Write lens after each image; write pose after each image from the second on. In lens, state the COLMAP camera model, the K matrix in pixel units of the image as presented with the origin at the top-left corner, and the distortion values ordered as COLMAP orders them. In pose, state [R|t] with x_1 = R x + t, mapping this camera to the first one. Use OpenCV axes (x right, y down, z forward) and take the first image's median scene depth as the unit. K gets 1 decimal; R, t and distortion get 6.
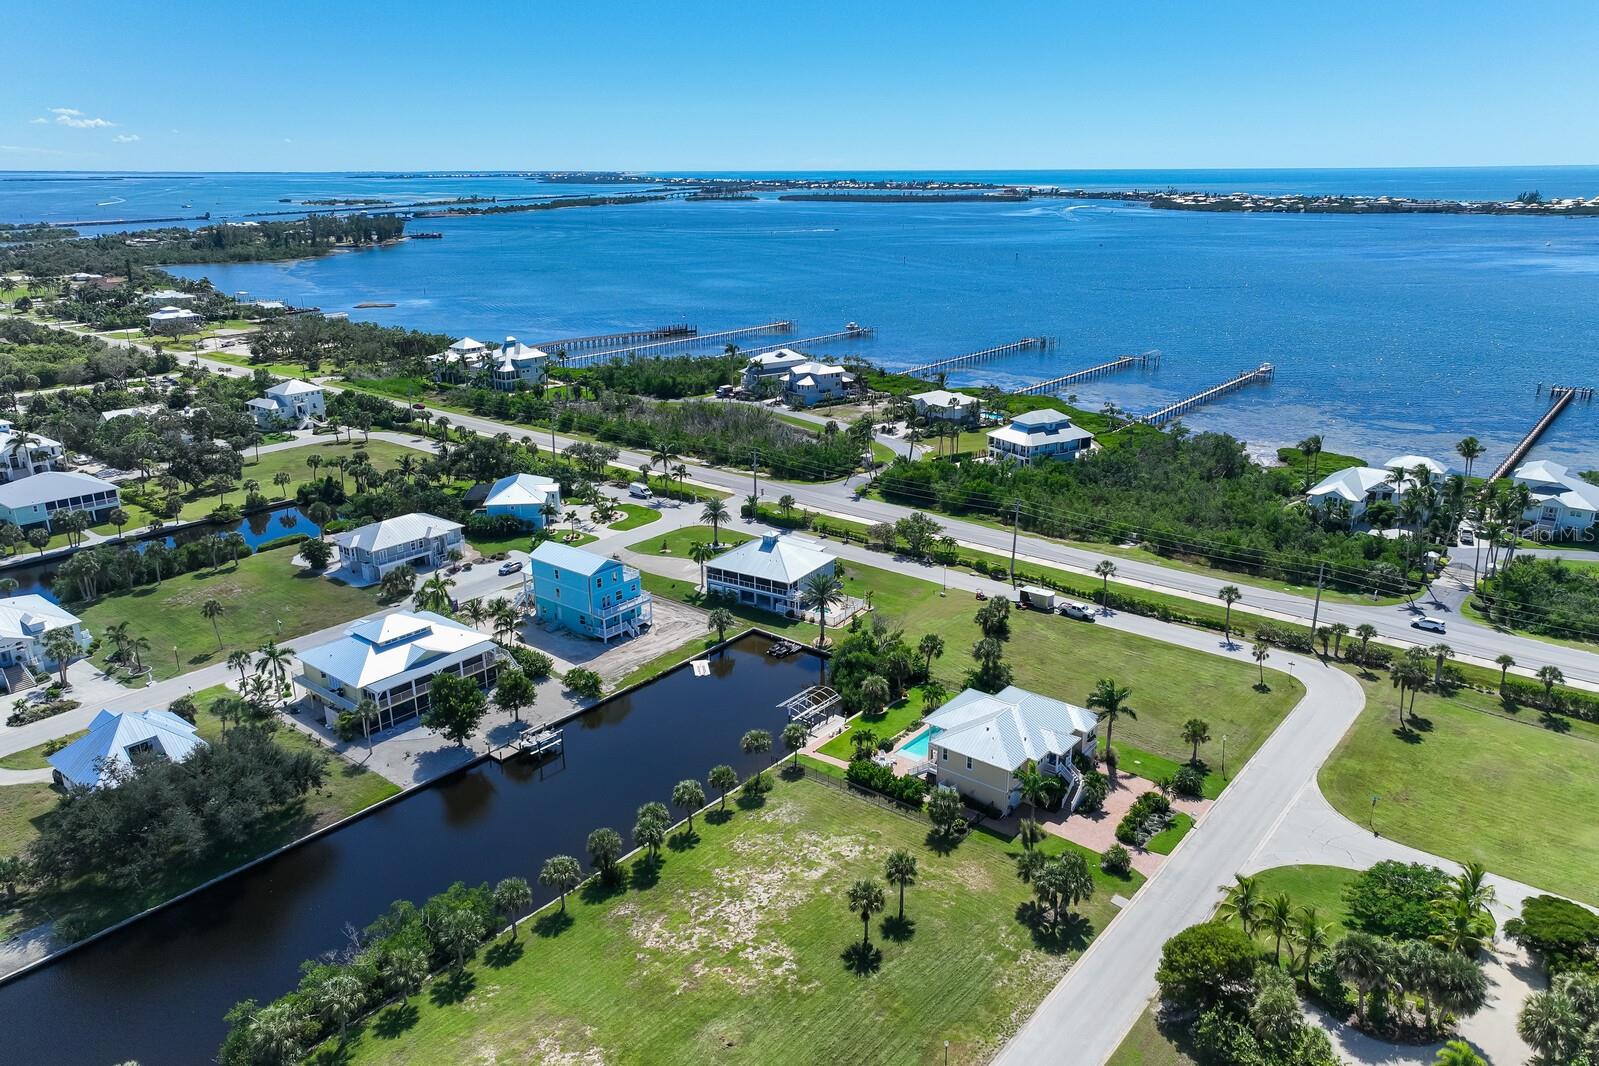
lens RADIAL K [[1113.1, 0, 793.8], [0, 1113.1, 580.5], [0, 0, 1]] dist [0.010835, 0.001141]
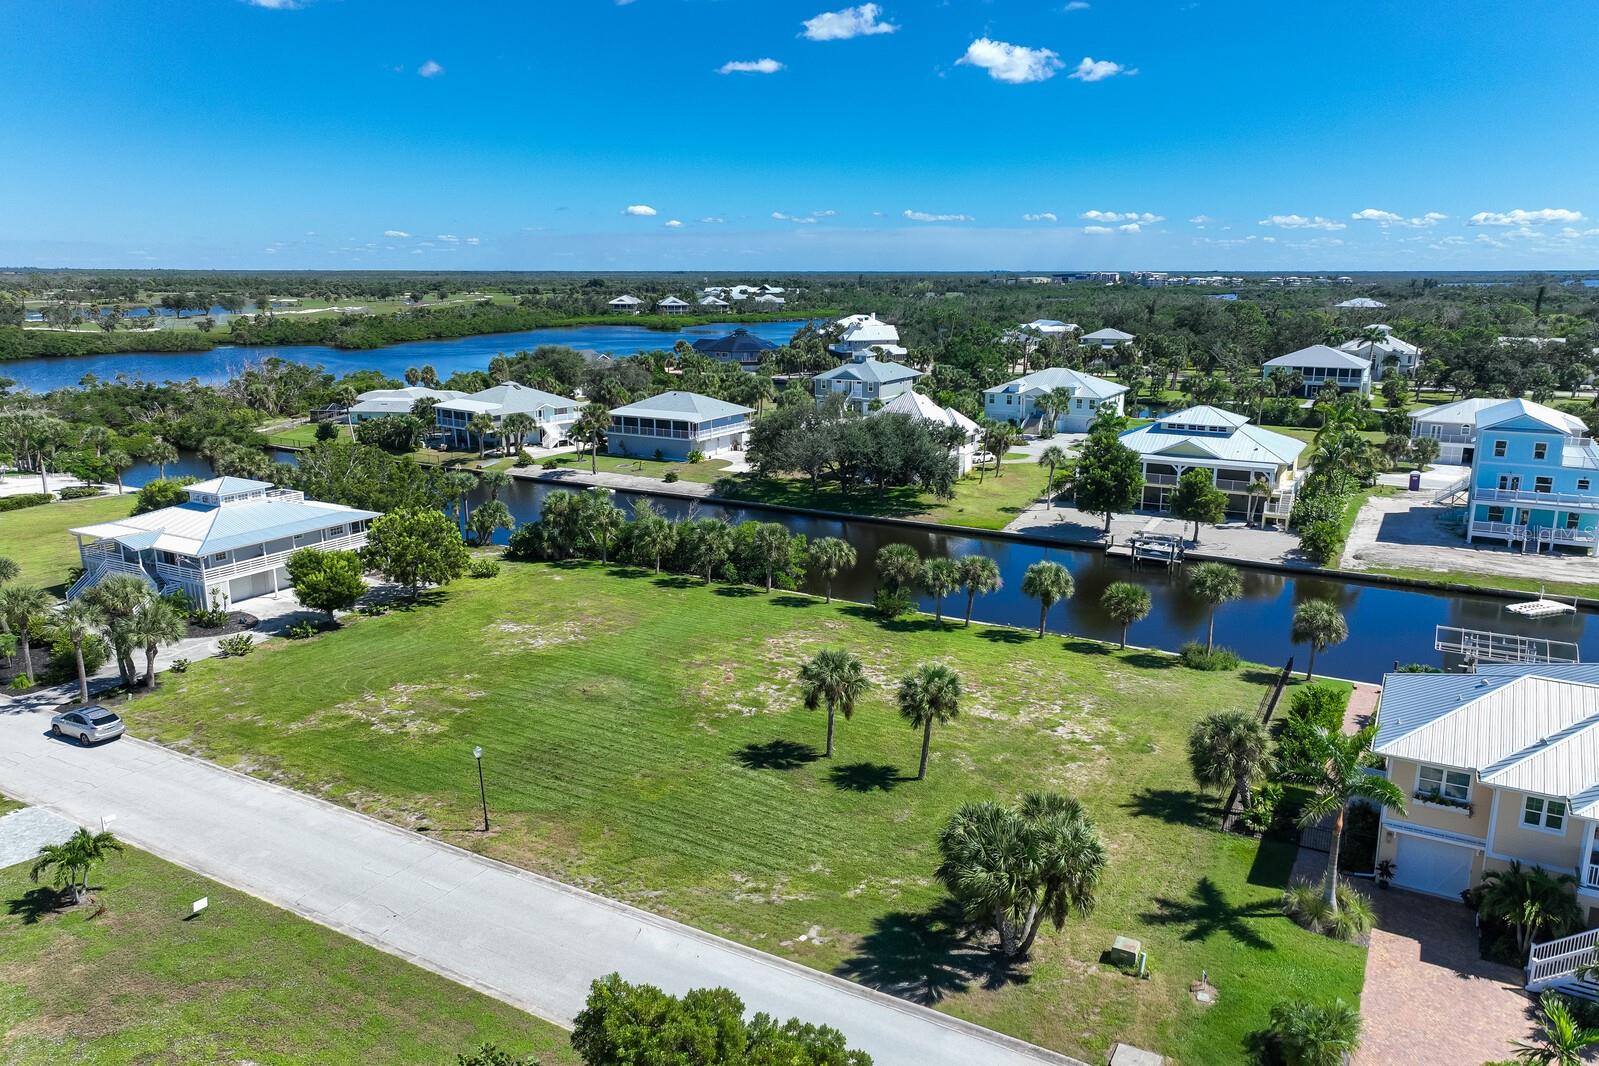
lens RADIAL K [[1113.1, 0, 807.1], [0, 1113.1, 539.9], [0, 0, 1]] dist [0.010835, 0.001141]
pose [[0.167159, 0.237838, -0.956813, 0.315628], [-0.346599, 0.922699, 0.168806, 0.067010], [0.922999, 0.303414, 0.236672, 0.439863]]
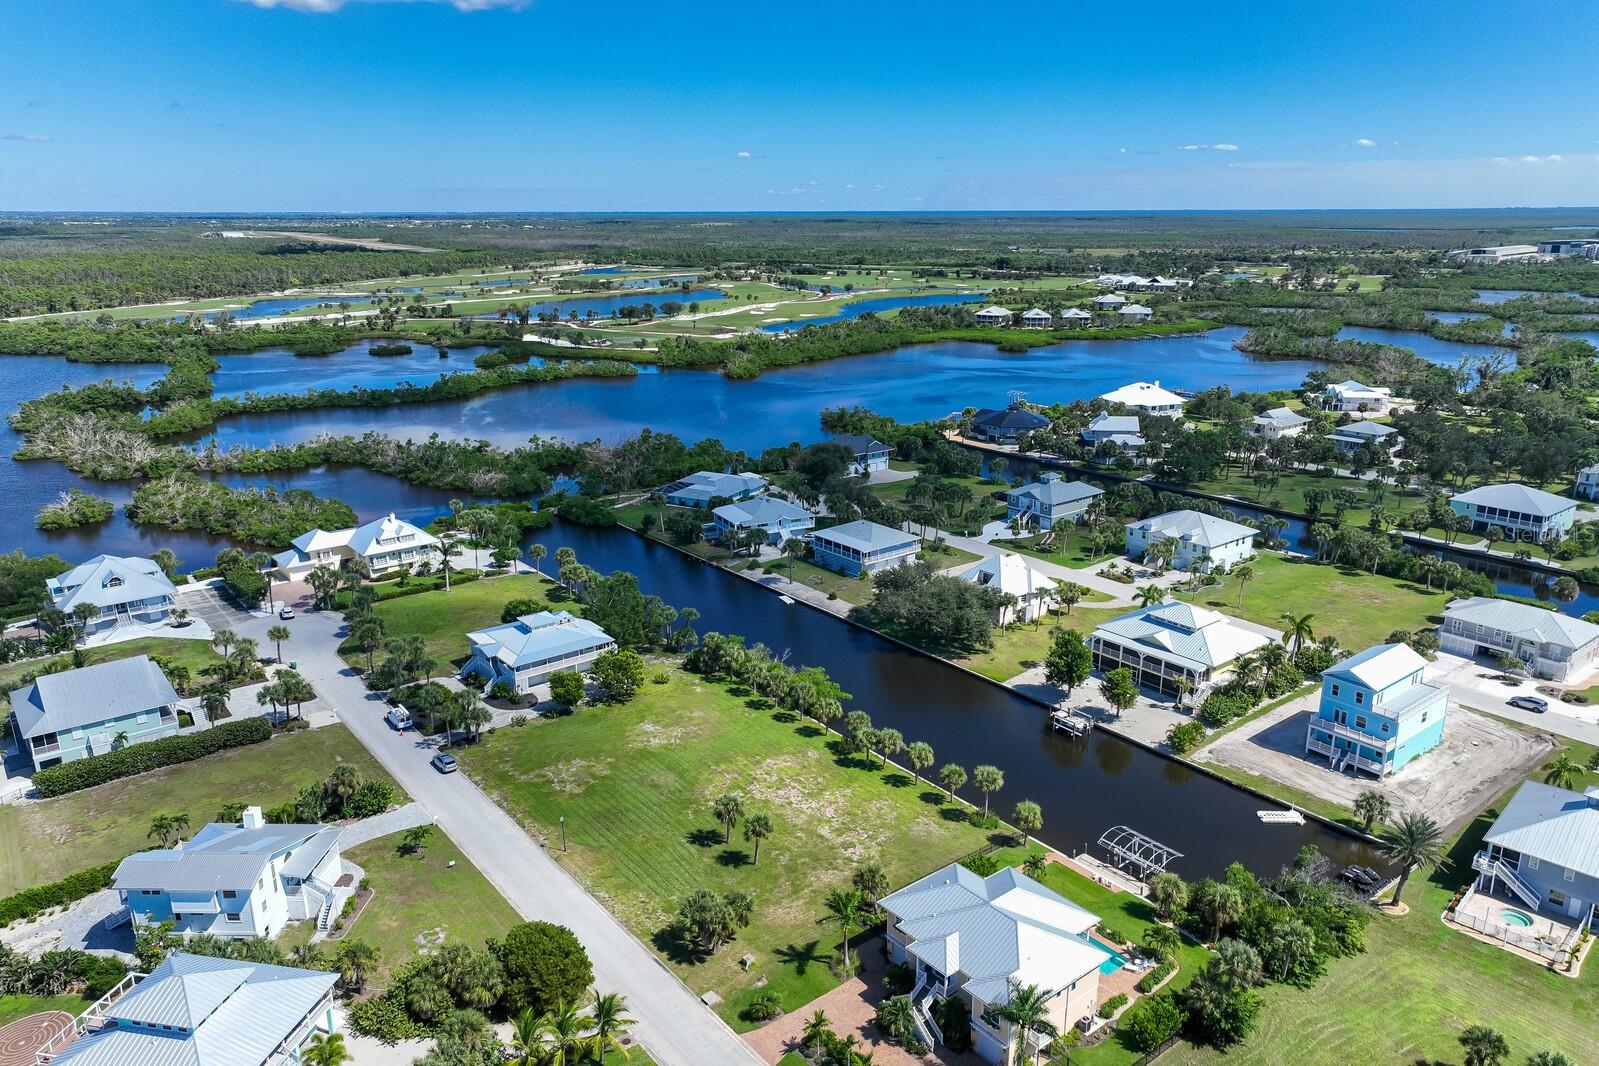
lens RADIAL K [[1113.1, 0, 805.2], [0, 1113.1, 539.0], [0, 0, 1]] dist [0.010835, 0.001141]
pose [[-0.212956, 0.280850, -0.935827, 0.579370], [-0.336330, 0.878192, 0.340088, -0.216281], [0.917350, 0.387171, -0.092558, 0.569569]]
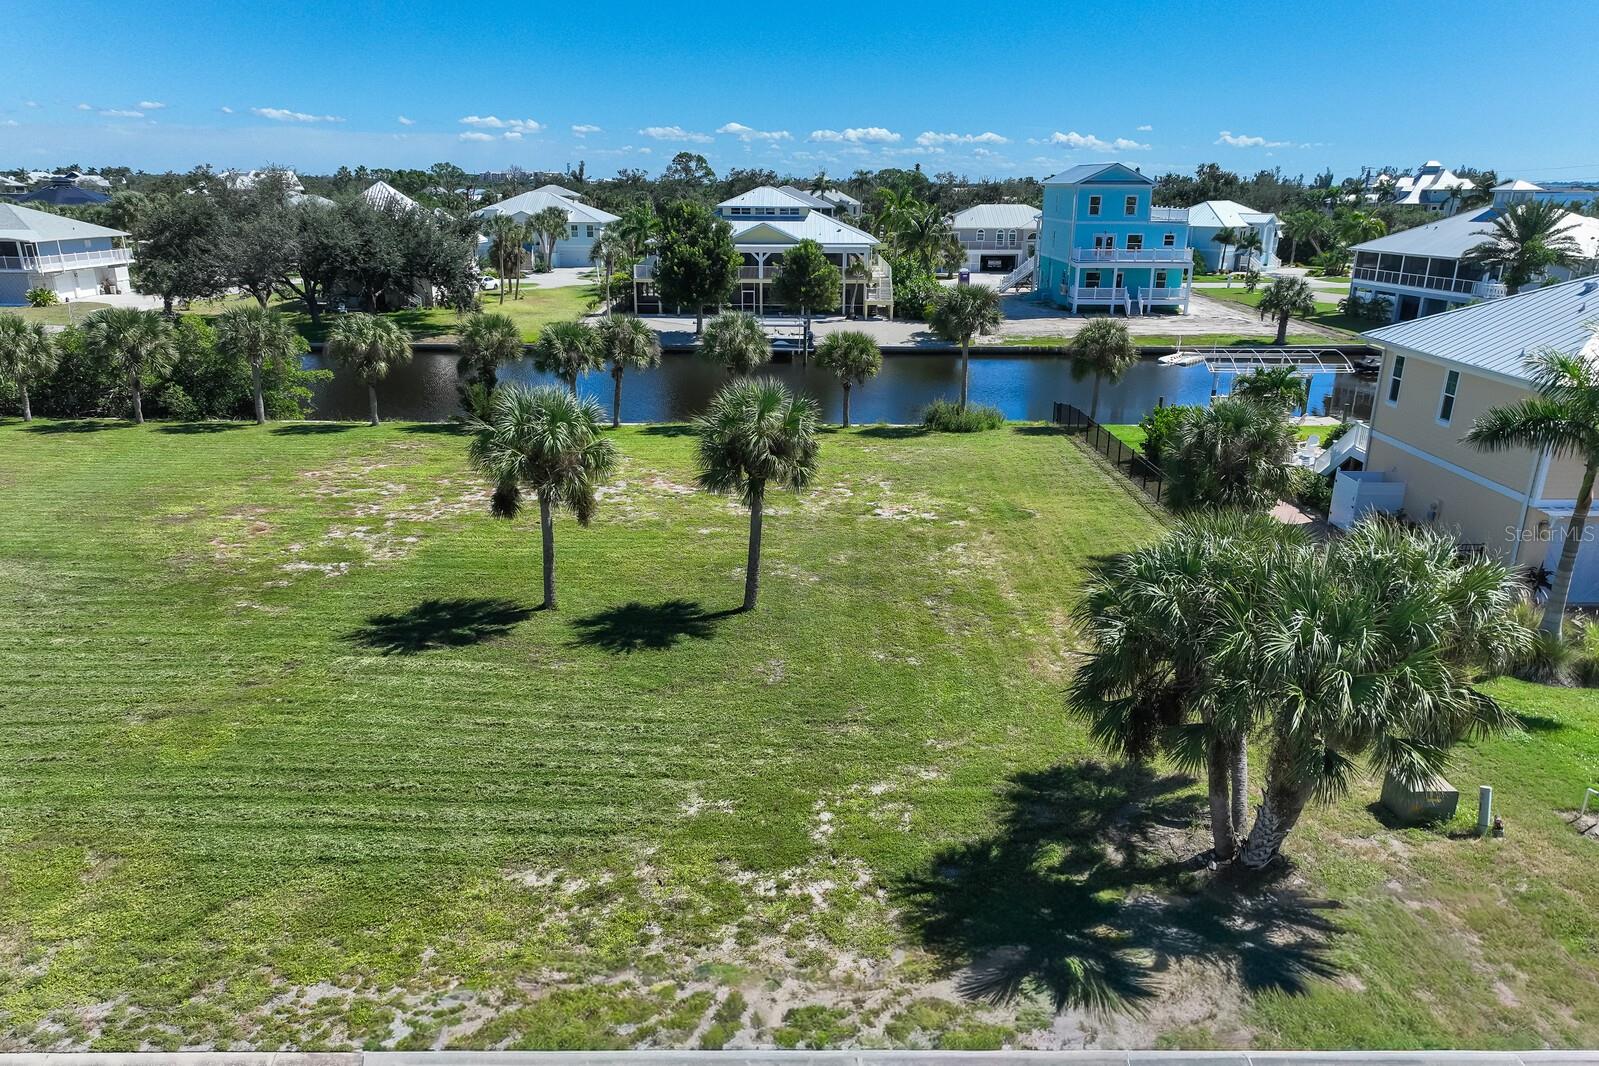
lens RADIAL K [[1113.1, 0, 803.5], [0, 1113.1, 604.3], [0, 0, 1]] dist [0.010835, 0.001141]
pose [[0.631017, 0.283514, -0.722106, 0.171625], [-0.281129, 0.951127, 0.127766, 0.141950], [0.723038, 0.122382, 0.679881, 0.455407]]
